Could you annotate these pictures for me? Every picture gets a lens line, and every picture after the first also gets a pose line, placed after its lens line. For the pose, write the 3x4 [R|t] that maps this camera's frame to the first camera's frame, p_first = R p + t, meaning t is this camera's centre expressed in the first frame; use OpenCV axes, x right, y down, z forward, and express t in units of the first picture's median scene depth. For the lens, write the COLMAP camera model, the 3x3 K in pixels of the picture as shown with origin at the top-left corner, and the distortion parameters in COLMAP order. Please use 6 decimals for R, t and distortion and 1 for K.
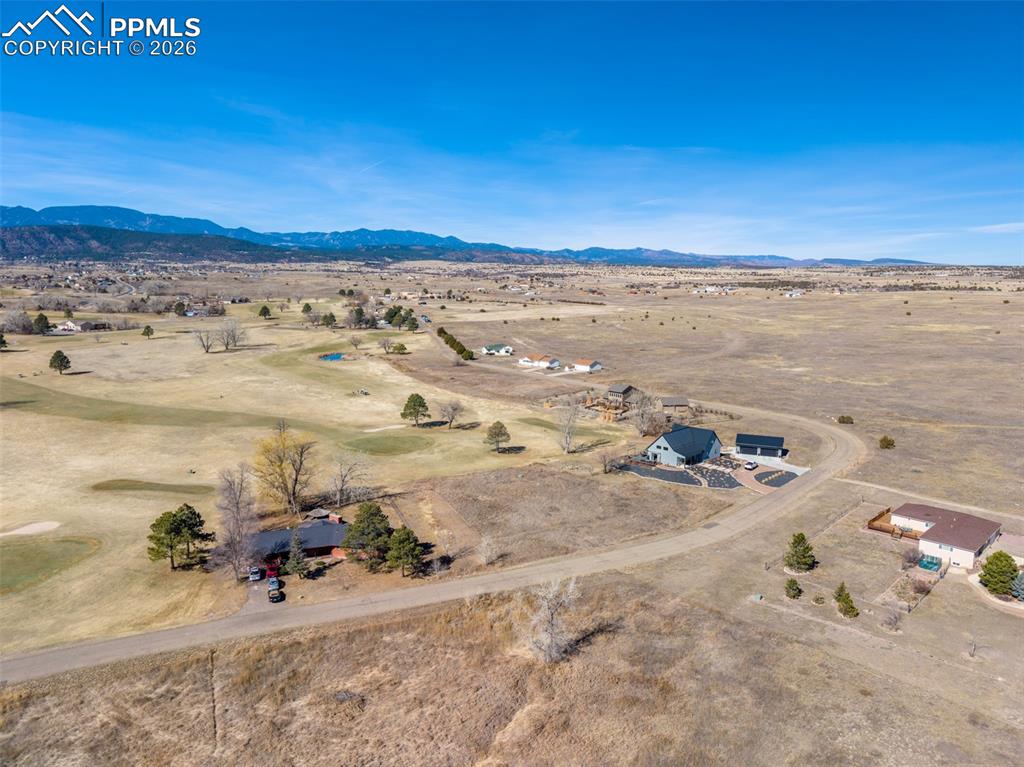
lens RADIAL K [[682.2, 0, 511.2], [0, 682.2, 381.0], [0, 0, 1]] dist [0.036886, -0.040085]
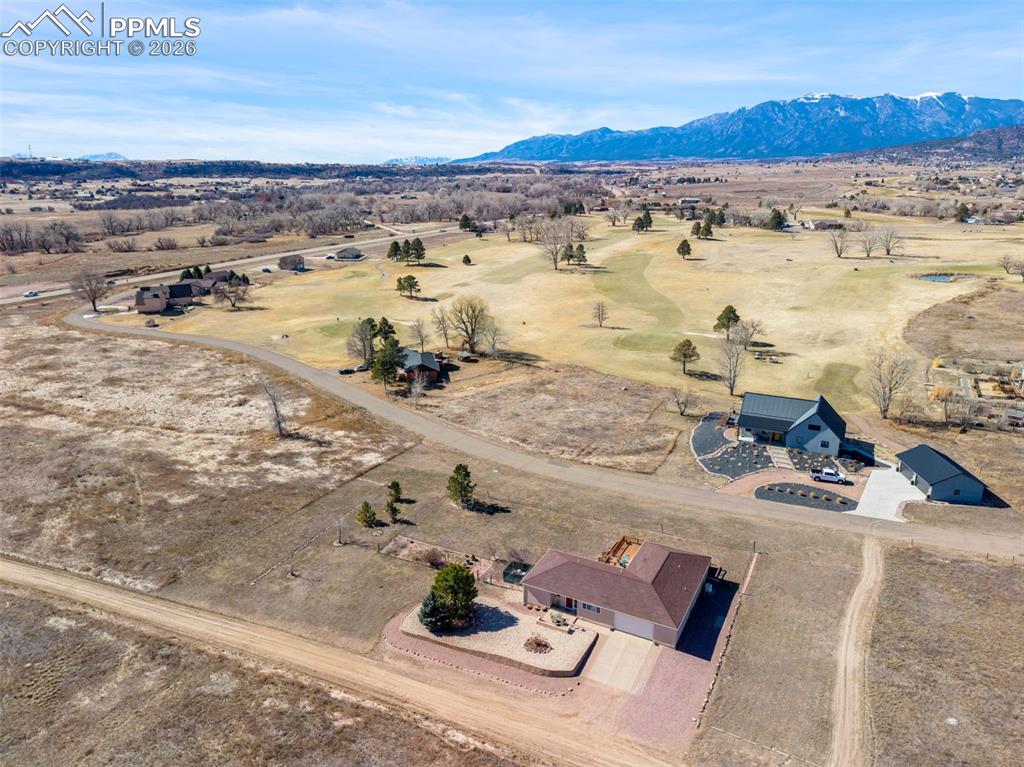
lens RADIAL K [[682.2, 0, 506.3], [0, 682.2, 377.8], [0, 0, 1]] dist [0.036886, -0.040085]
pose [[0.312157, 0.261793, -0.913248, 0.605914], [-0.139560, 0.963491, 0.228492, -0.053897], [0.939724, 0.056127, 0.337296, 0.358020]]
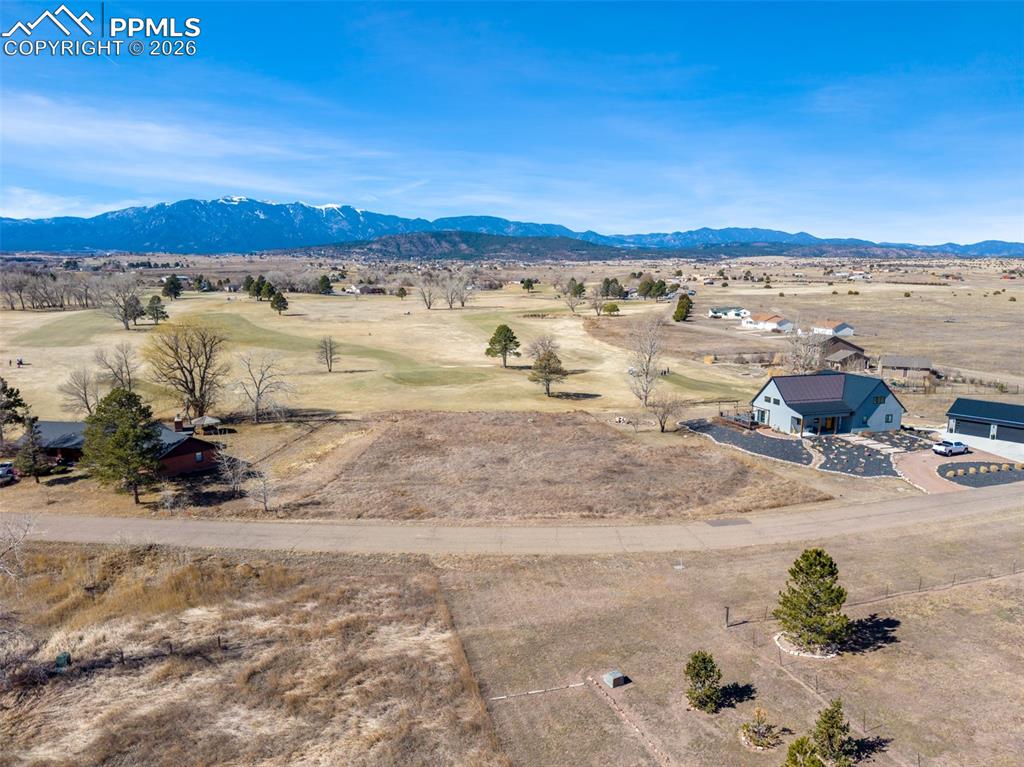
lens RADIAL K [[682.2, 0, 509.7], [0, 682.2, 390.0], [0, 0, 1]] dist [0.036886, -0.040085]
pose [[0.885777, 0.078330, -0.457453, 0.211552], [-0.072993, 0.996900, 0.029362, 0.064746], [0.458335, 0.007383, 0.888749, 0.280583]]
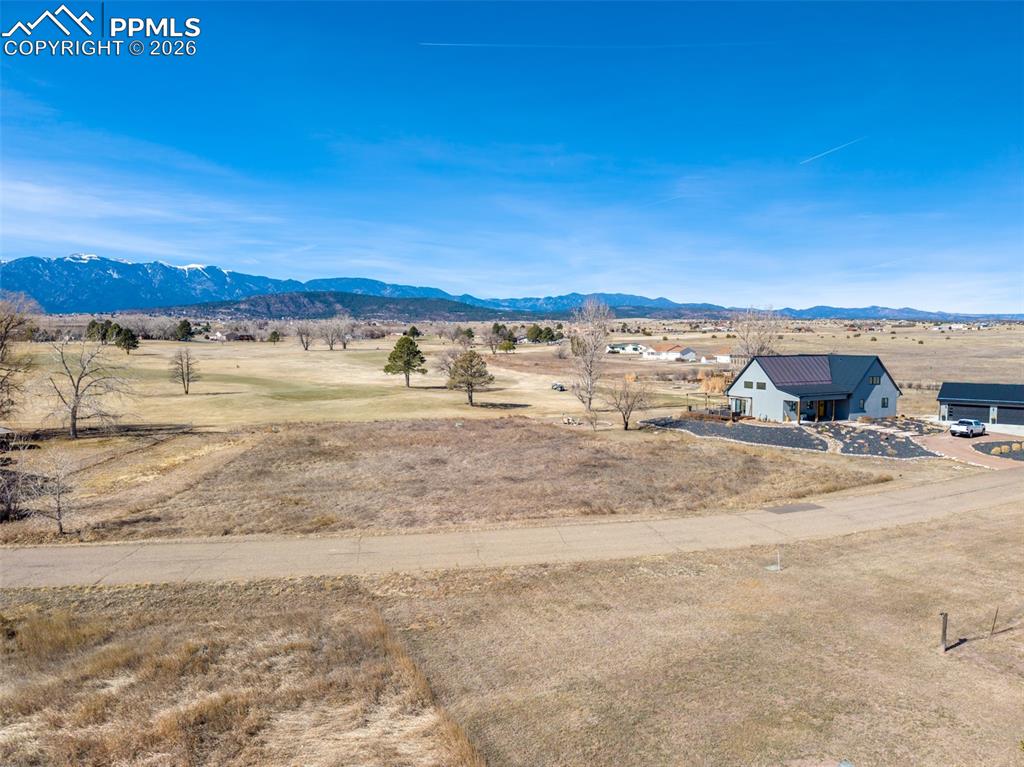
lens RADIAL K [[682.2, 0, 510.3], [0, 682.2, 391.0], [0, 0, 1]] dist [0.036886, -0.040085]
pose [[0.954266, 0.022886, -0.298081, 0.147229], [-0.045488, 0.996571, -0.069110, 0.104585], [0.295477, 0.079508, 0.952035, 0.360966]]
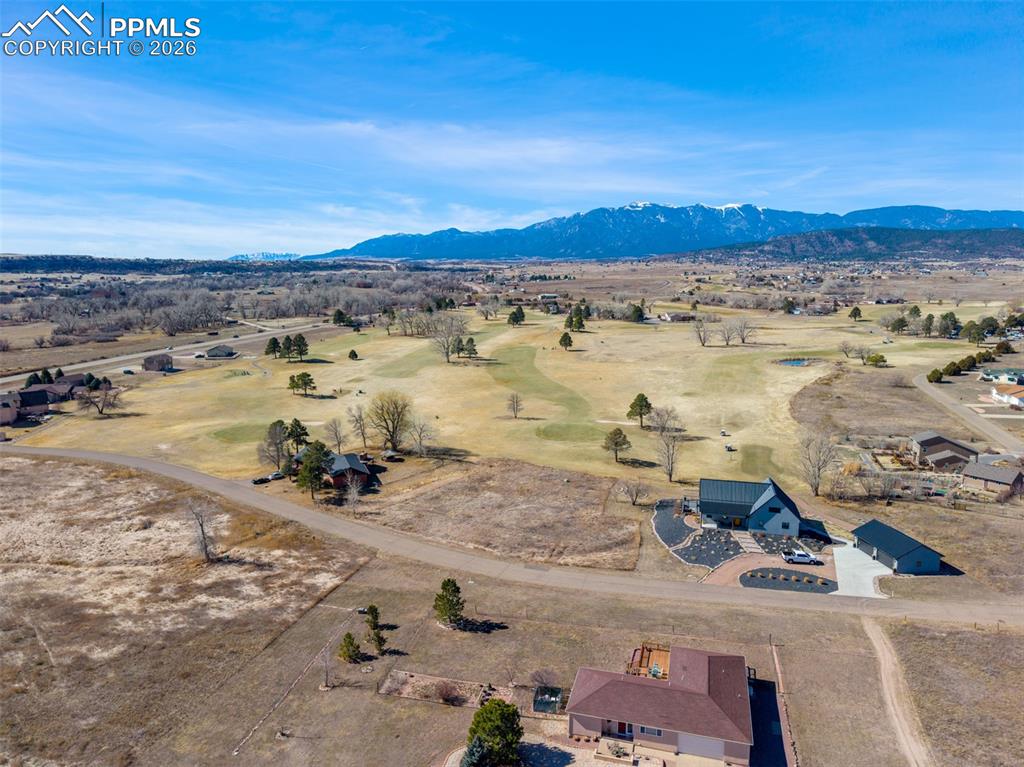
lens RADIAL K [[682.2, 0, 507.0], [0, 682.2, 378.8], [0, 0, 1]] dist [0.036886, -0.040085]
pose [[0.504969, 0.126911, -0.853756, 0.552954], [-0.128702, 0.989145, 0.070914, -0.043651], [0.853488, 0.074071, 0.515821, 0.294416]]
